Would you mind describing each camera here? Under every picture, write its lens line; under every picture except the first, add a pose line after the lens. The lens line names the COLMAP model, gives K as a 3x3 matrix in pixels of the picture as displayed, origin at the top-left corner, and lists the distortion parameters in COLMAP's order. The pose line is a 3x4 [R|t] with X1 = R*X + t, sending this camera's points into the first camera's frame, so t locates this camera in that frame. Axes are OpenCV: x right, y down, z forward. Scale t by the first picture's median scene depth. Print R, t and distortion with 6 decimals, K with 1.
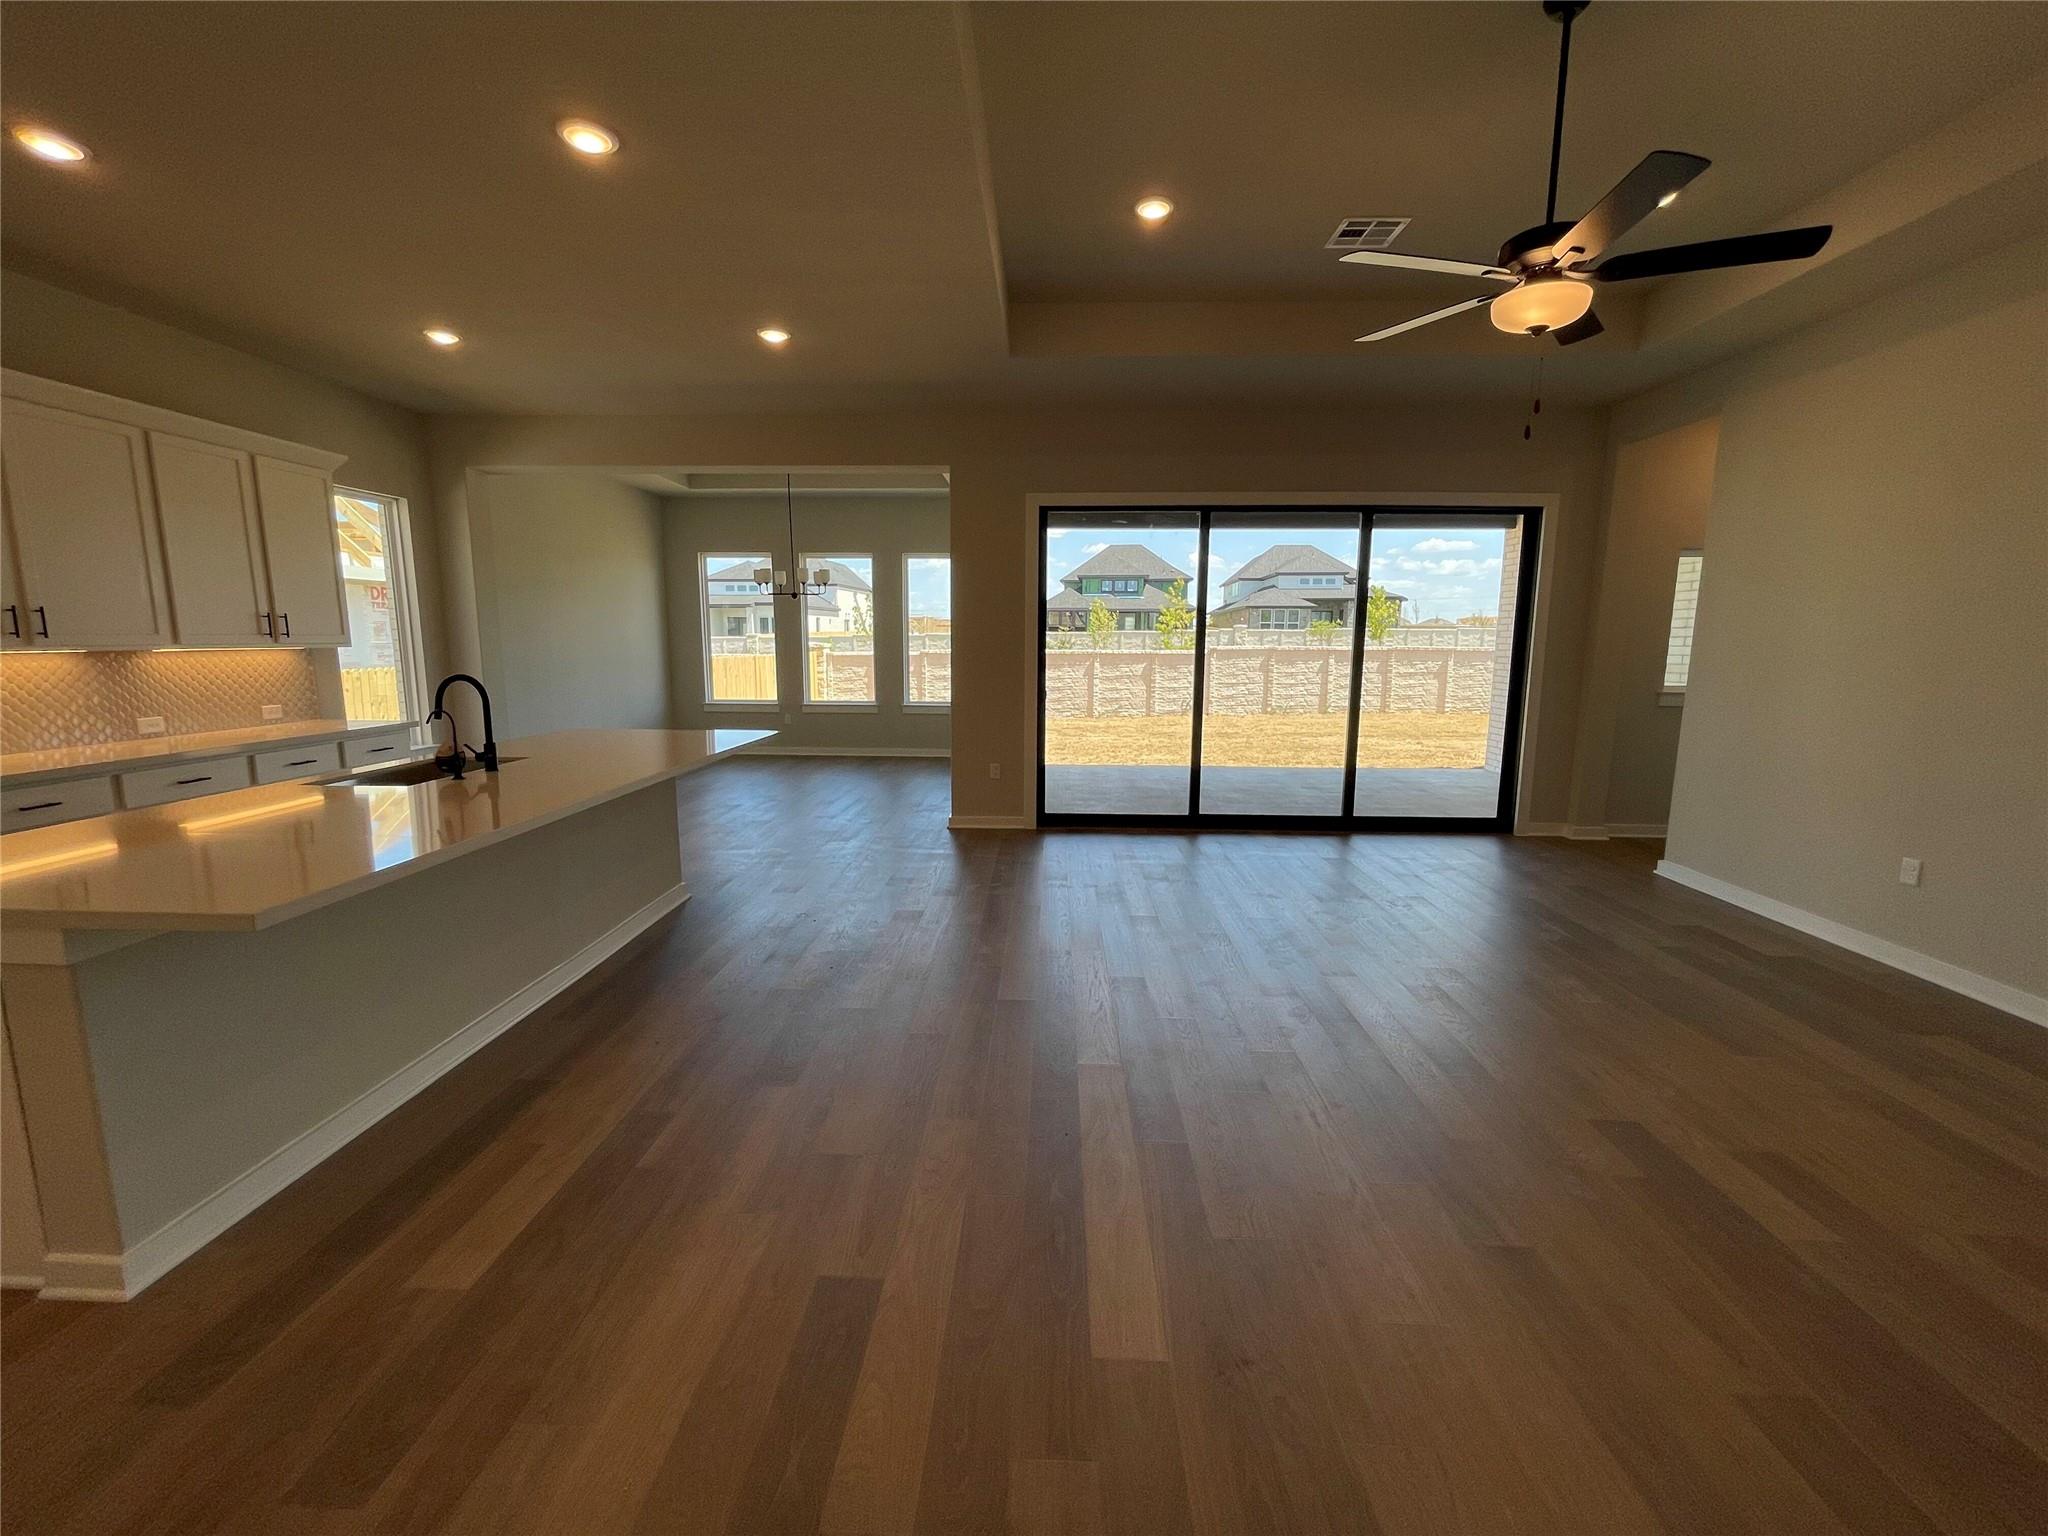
lens RADIAL K [[835.7, 0, 1019.6], [0, 835.7, 762.8], [0, 0, 1]] dist [-0.003315, 0.001146]
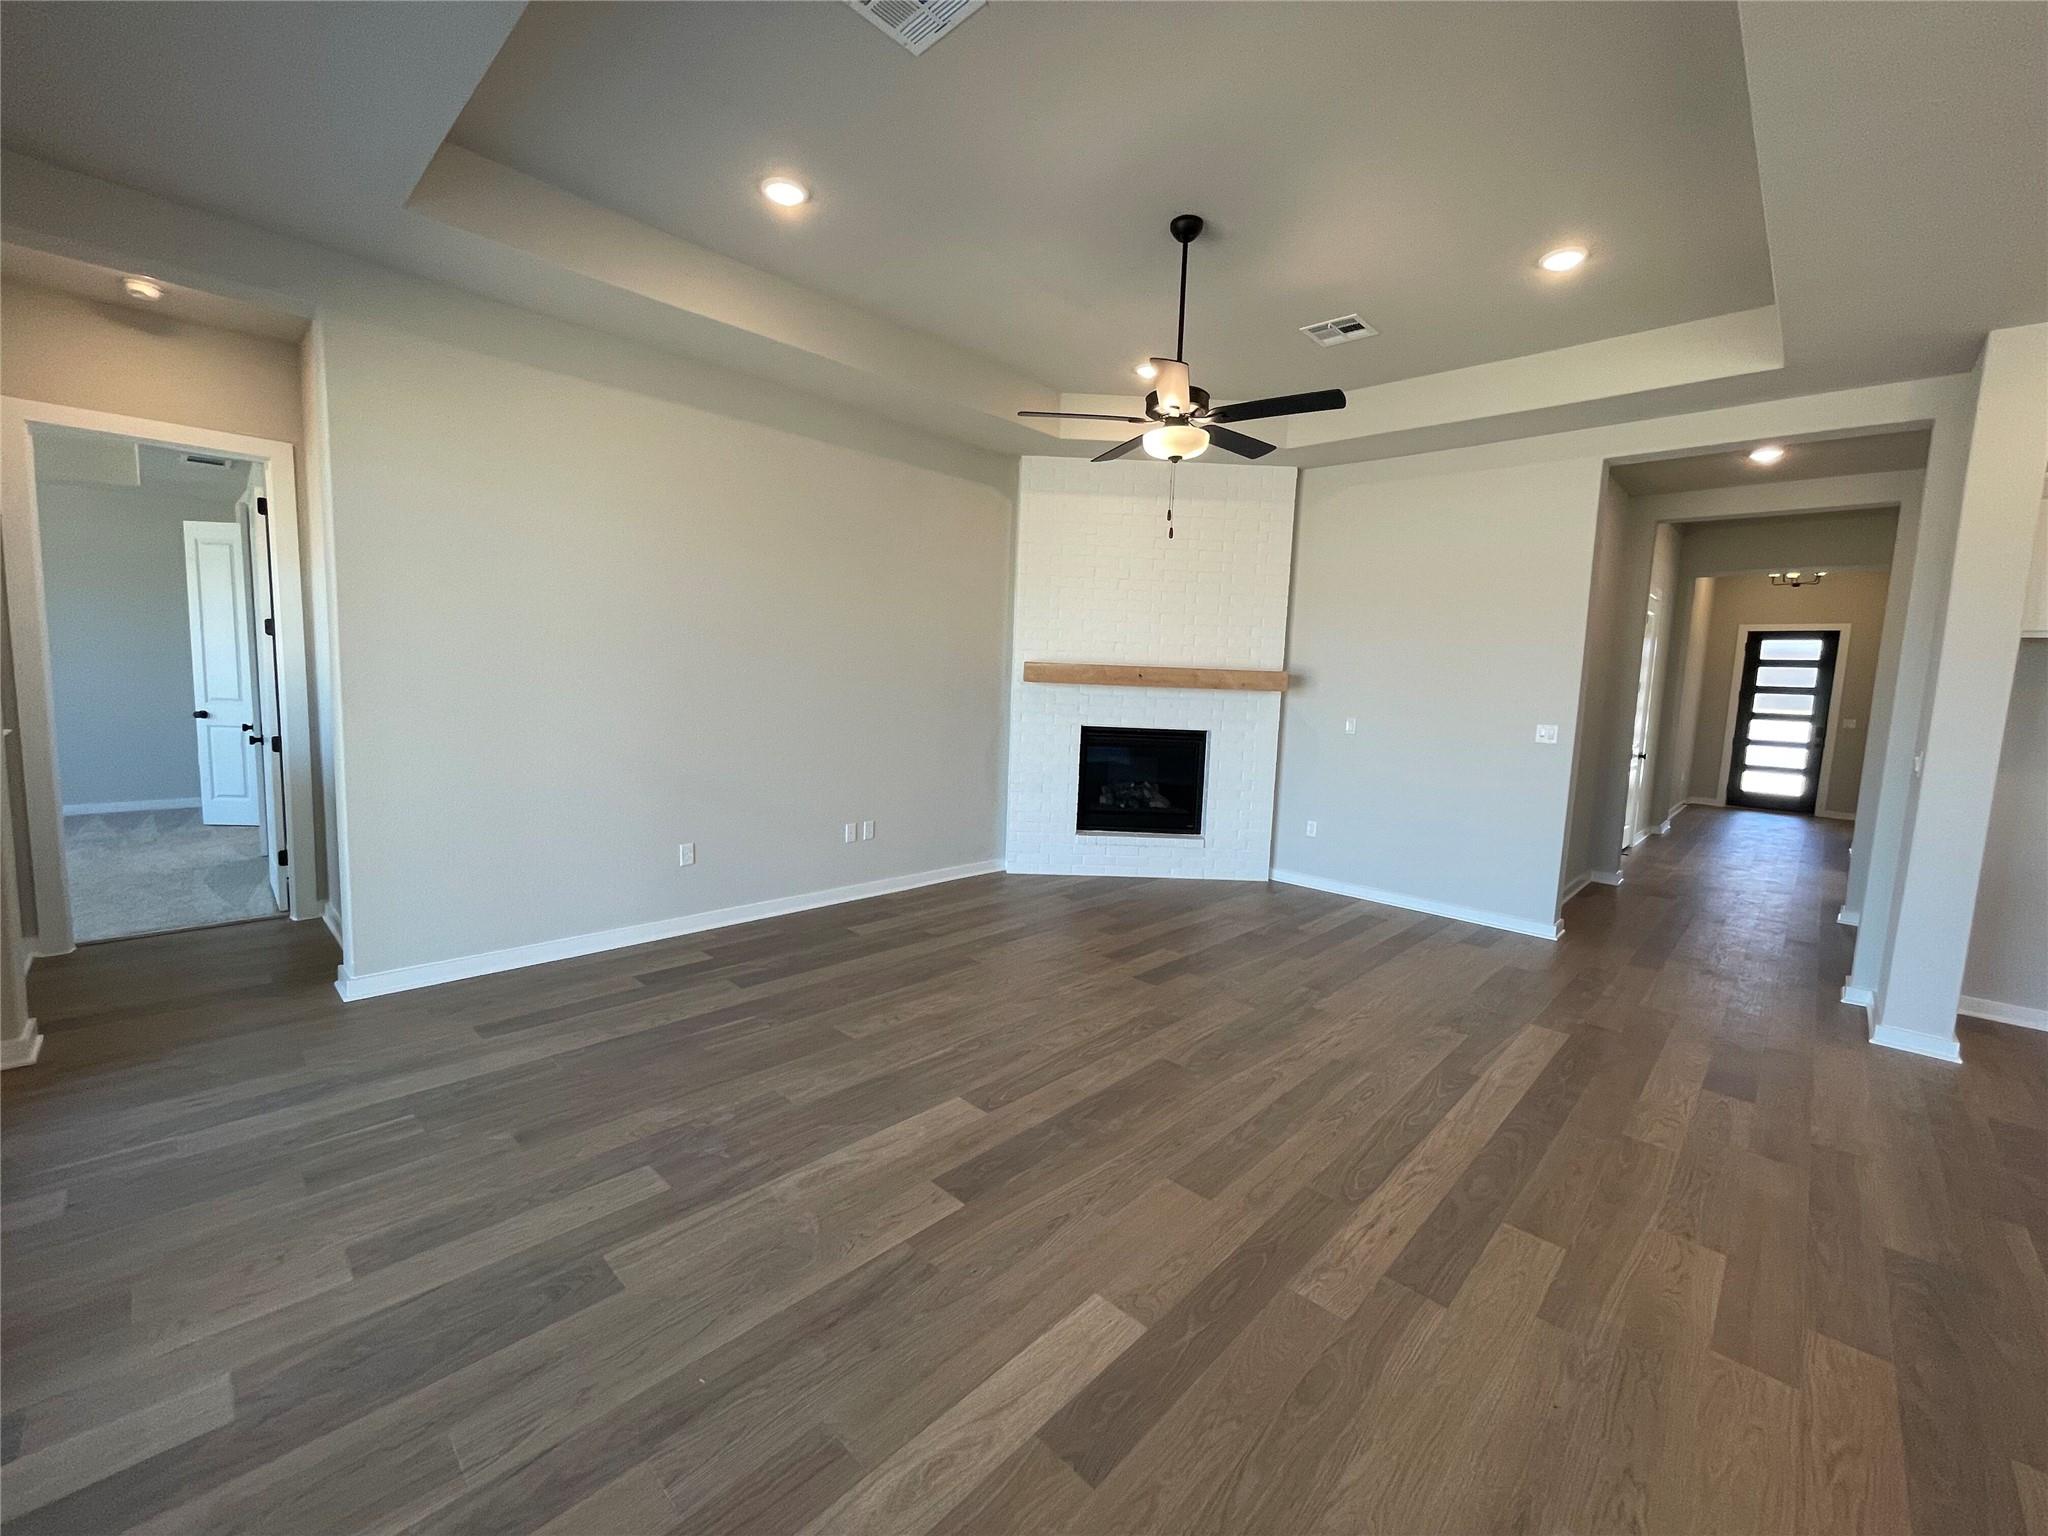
lens RADIAL K [[835.7, 0, 1019.5], [0, 835.7, 765.5], [0, 0, 1]] dist [-0.003315, 0.001146]
pose [[-0.744672, -0.104284, 0.659233, -0.053900], [0.060725, 0.973035, 0.222520, -0.143919], [-0.664663, 0.205736, -0.718259, 0.918320]]
